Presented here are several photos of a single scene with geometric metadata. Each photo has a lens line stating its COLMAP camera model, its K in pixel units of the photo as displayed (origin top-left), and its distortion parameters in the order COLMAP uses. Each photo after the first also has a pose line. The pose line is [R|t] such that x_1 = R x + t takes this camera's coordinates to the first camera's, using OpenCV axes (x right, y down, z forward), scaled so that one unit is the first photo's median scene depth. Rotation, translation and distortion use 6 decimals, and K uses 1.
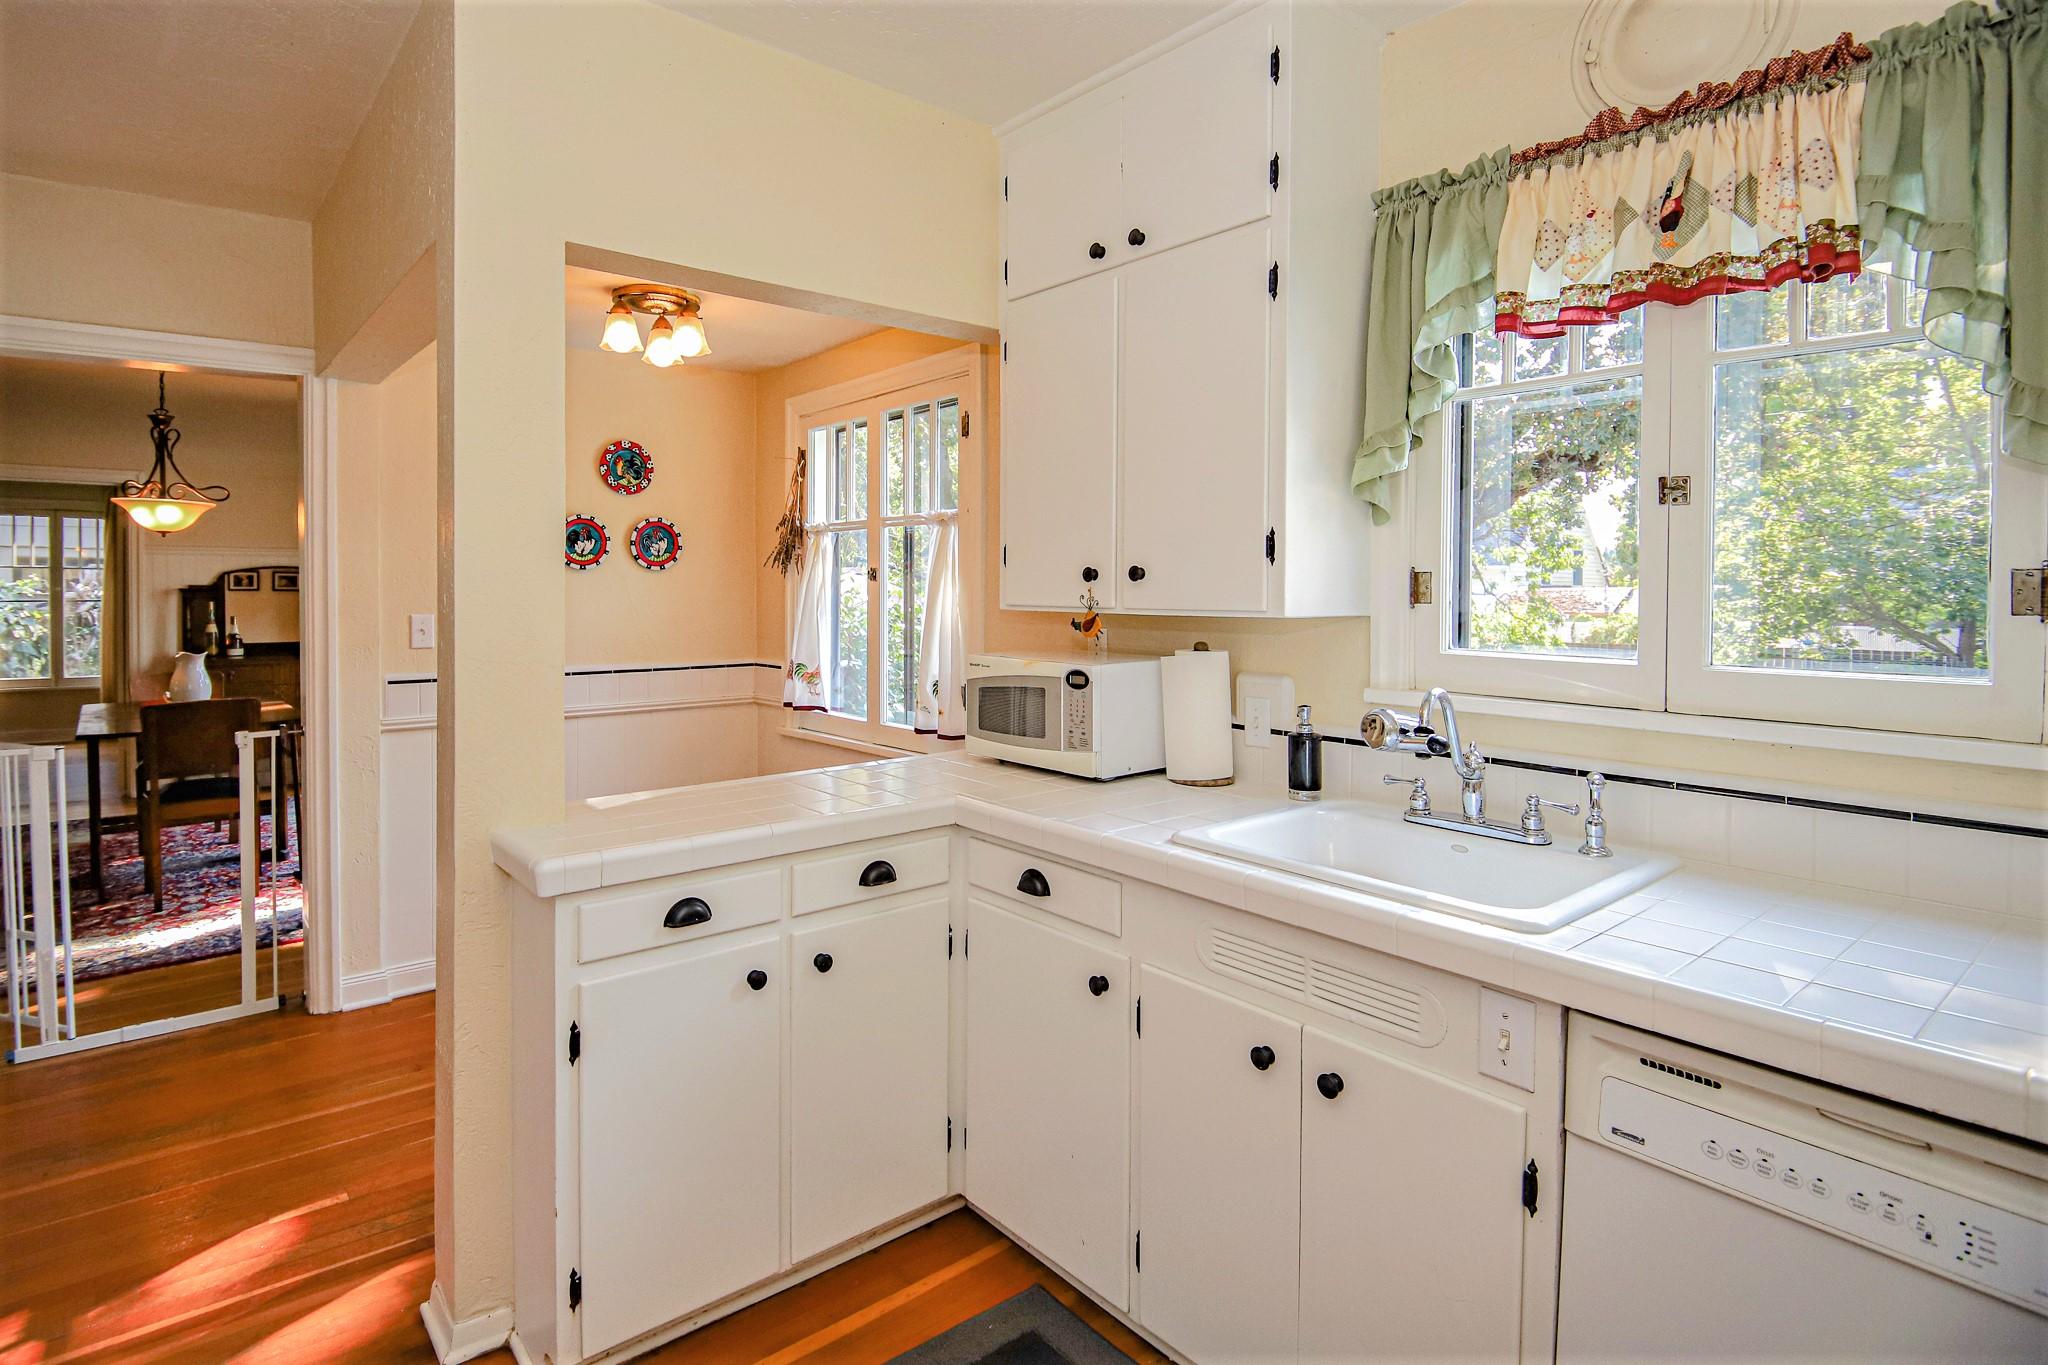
lens RADIAL K [[1066.7, 0, 1021.3], [0, 1066.7, 602.7], [0, 0, 1]] dist [0.000475, -0.021096]
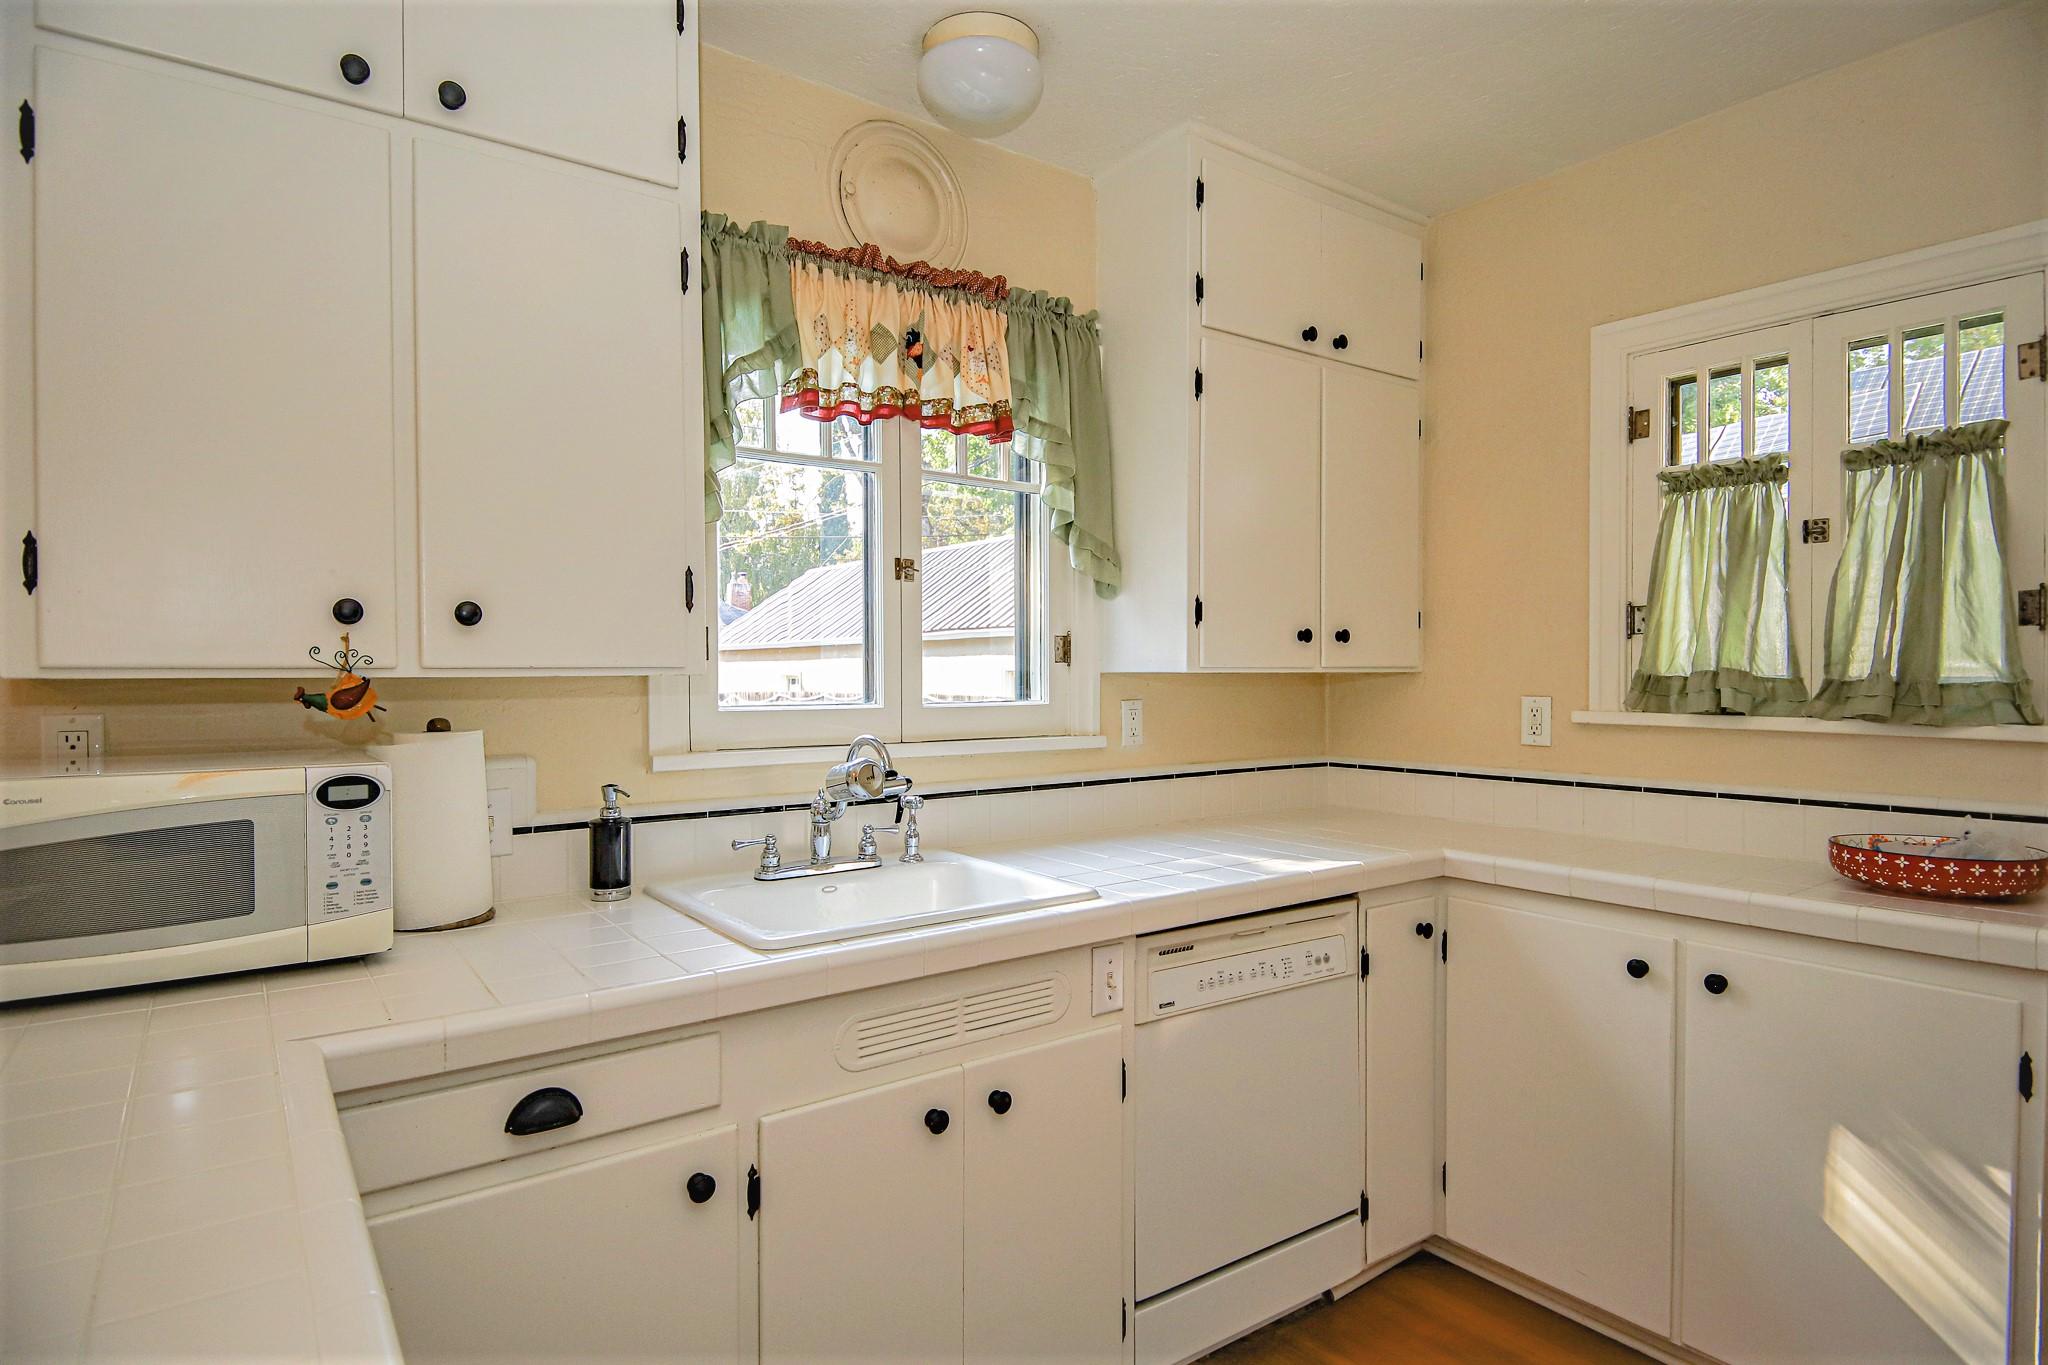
lens RADIAL K [[1079.1, 0, 1024.0], [0, 1079.1, 682.5], [0, 0, 1]] dist [0.035339, 0.000182]
pose [[0.056507, -0.016311, 0.998269, -0.652707], [0.020018, 0.999684, 0.015201, 0.013317], [-0.998202, 0.019124, 0.056815, 0.749848]]
